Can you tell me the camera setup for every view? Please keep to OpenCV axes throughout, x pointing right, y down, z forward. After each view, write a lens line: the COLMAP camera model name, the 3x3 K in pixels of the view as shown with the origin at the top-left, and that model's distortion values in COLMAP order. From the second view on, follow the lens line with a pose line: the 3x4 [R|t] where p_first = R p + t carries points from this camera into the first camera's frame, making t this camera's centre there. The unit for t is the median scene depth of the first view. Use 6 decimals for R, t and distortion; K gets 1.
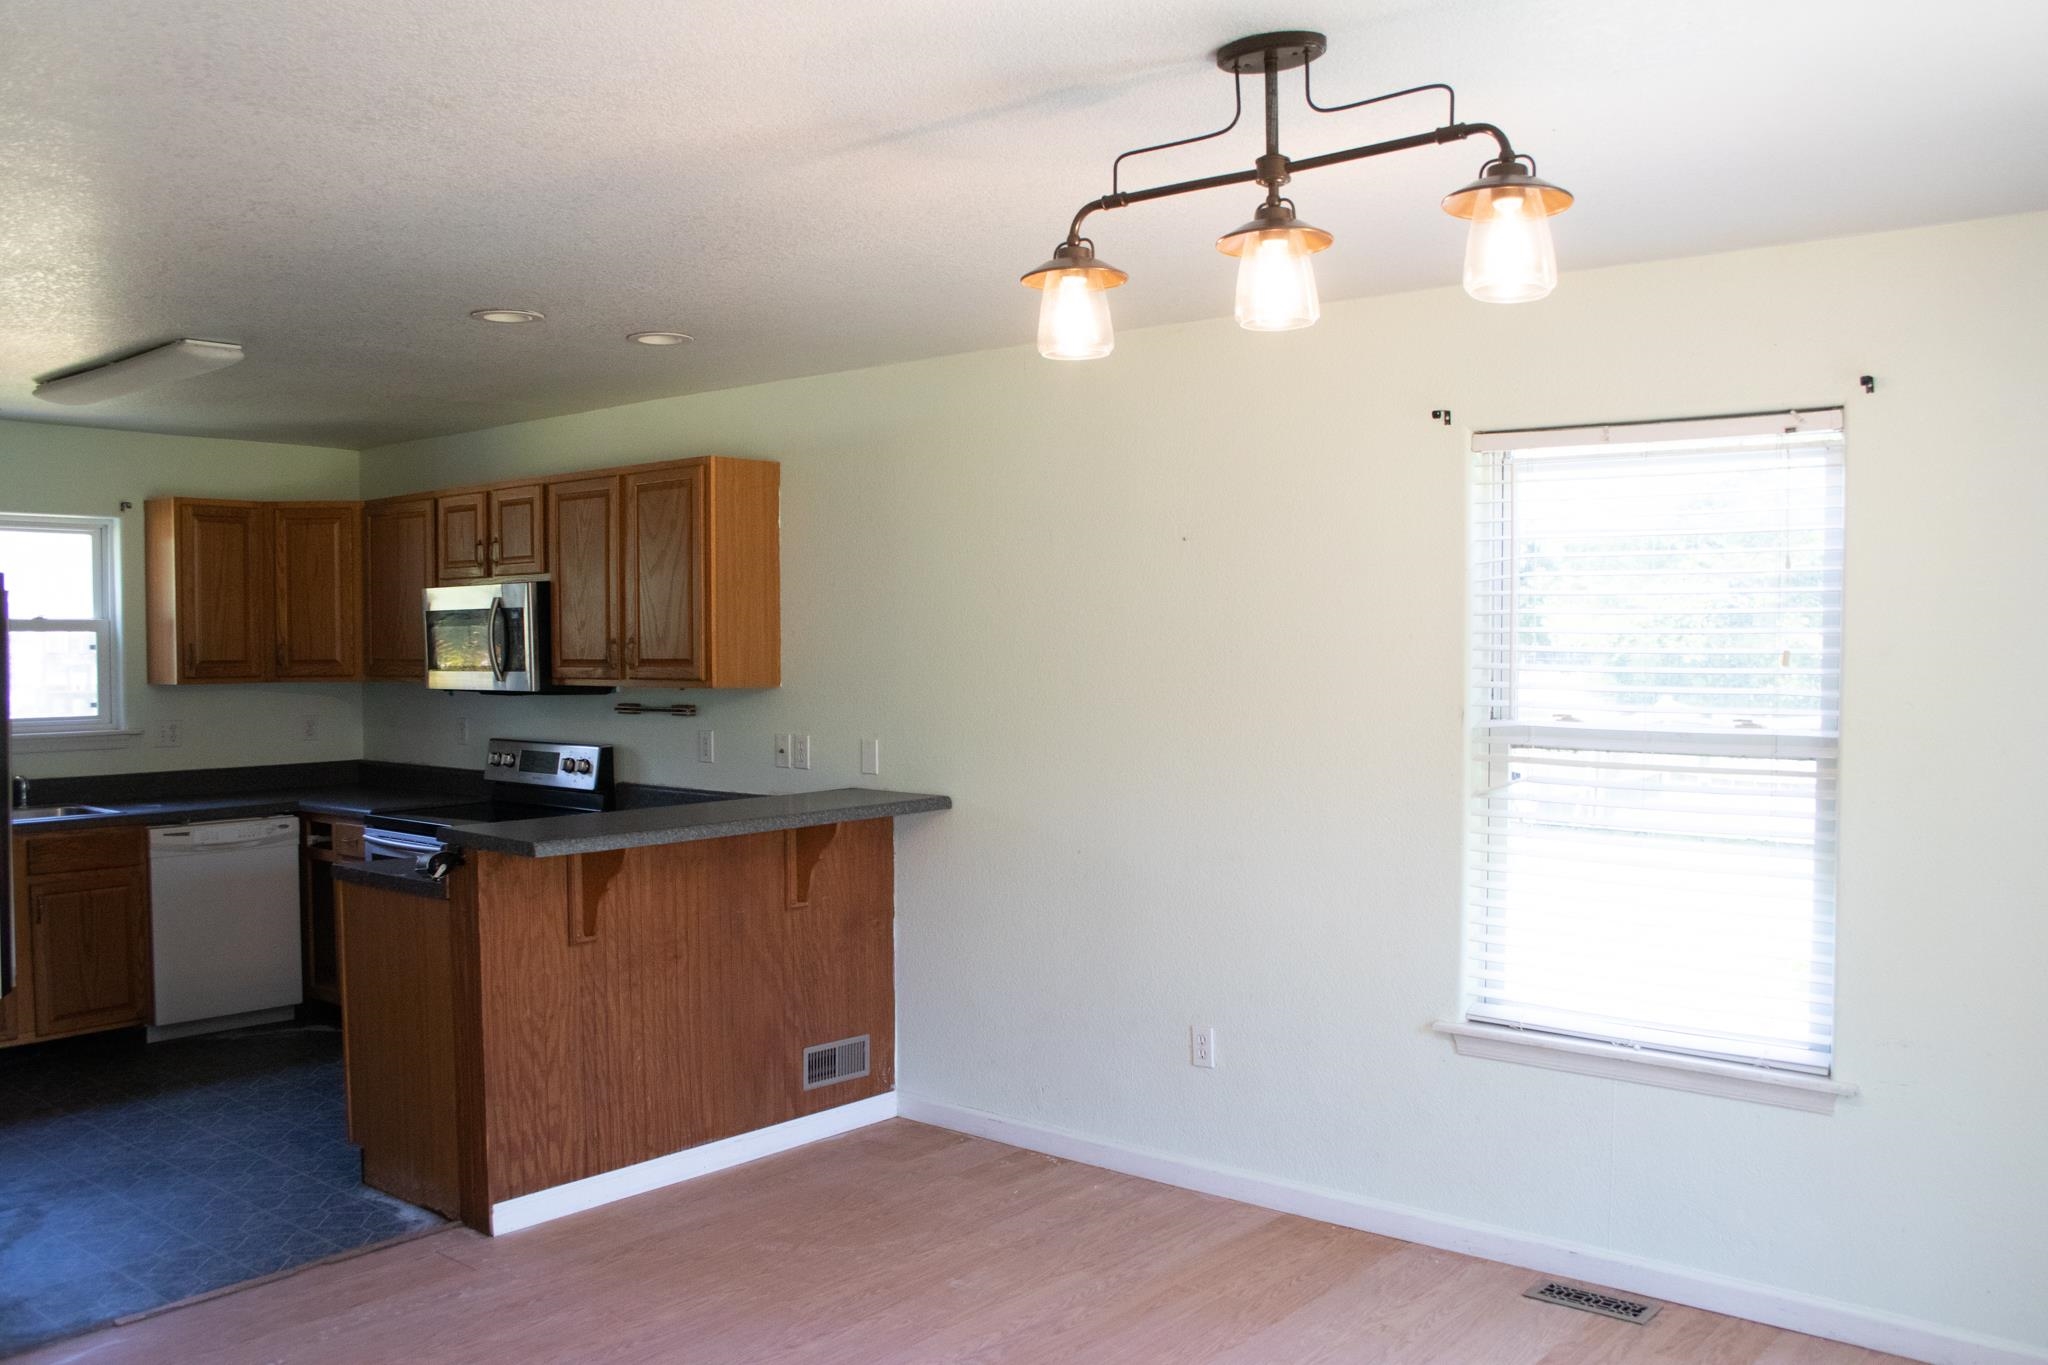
lens RADIAL K [[1695.2, 0, 1024.0], [0, 1695.2, 682.5], [0, 0, 1]] dist [-0.168412, 0.146499]
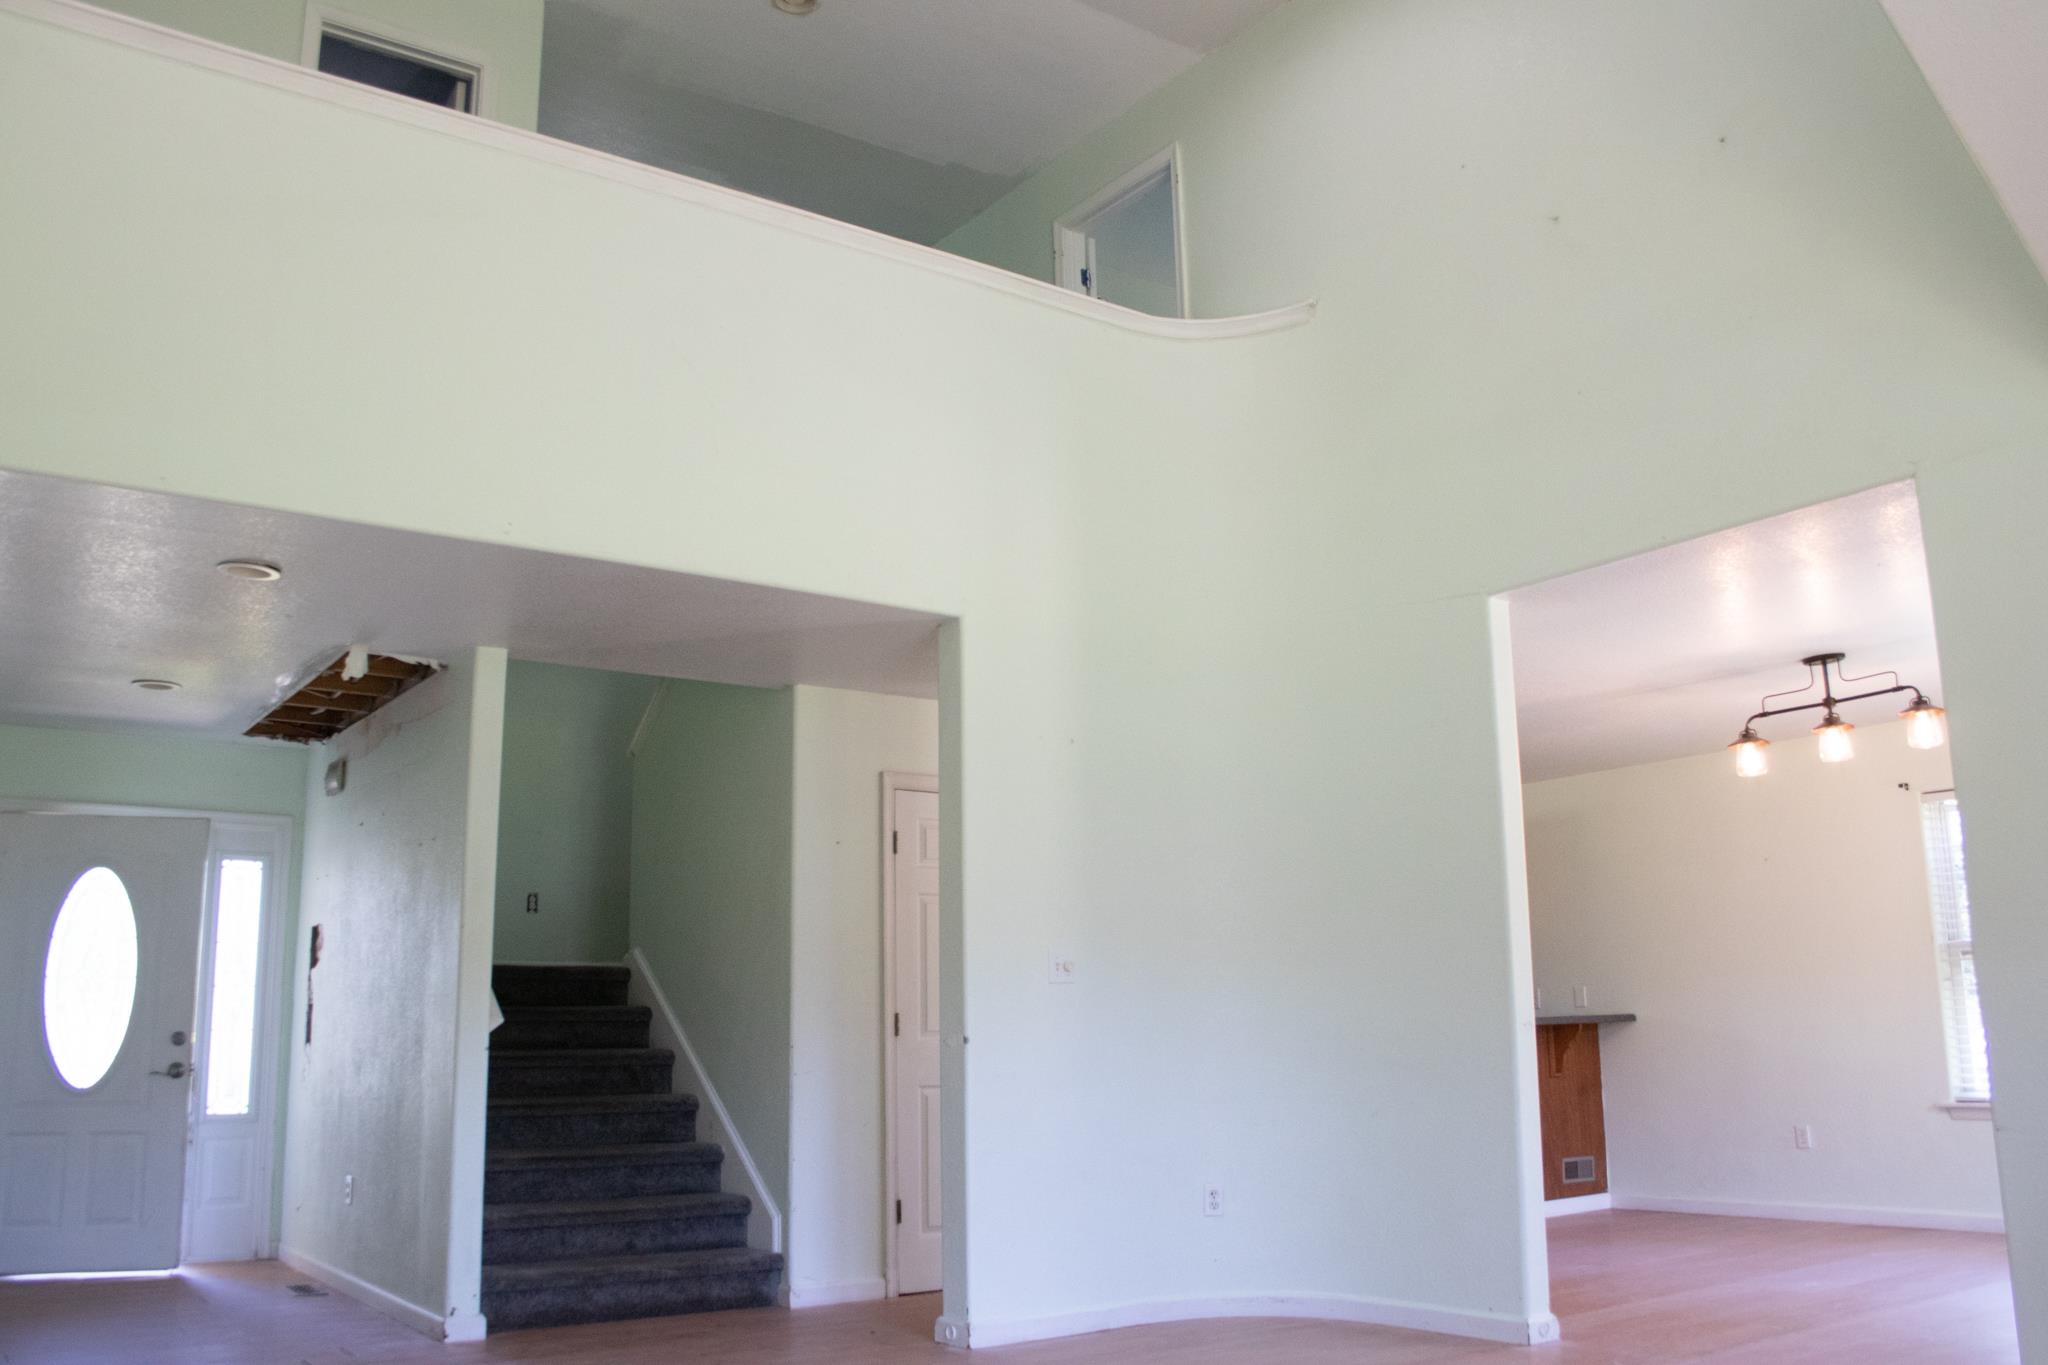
lens RADIAL K [[1695.2, 0, 1024.0], [0, 1695.2, 682.5], [0, 0, 1]] dist [-0.168412, 0.146499]
pose [[0.967714, -0.066581, -0.243099, -0.277456], [0.008850, 0.972861, -0.231221, 0.157646], [0.251897, 0.221604, 0.942040, -1.099529]]
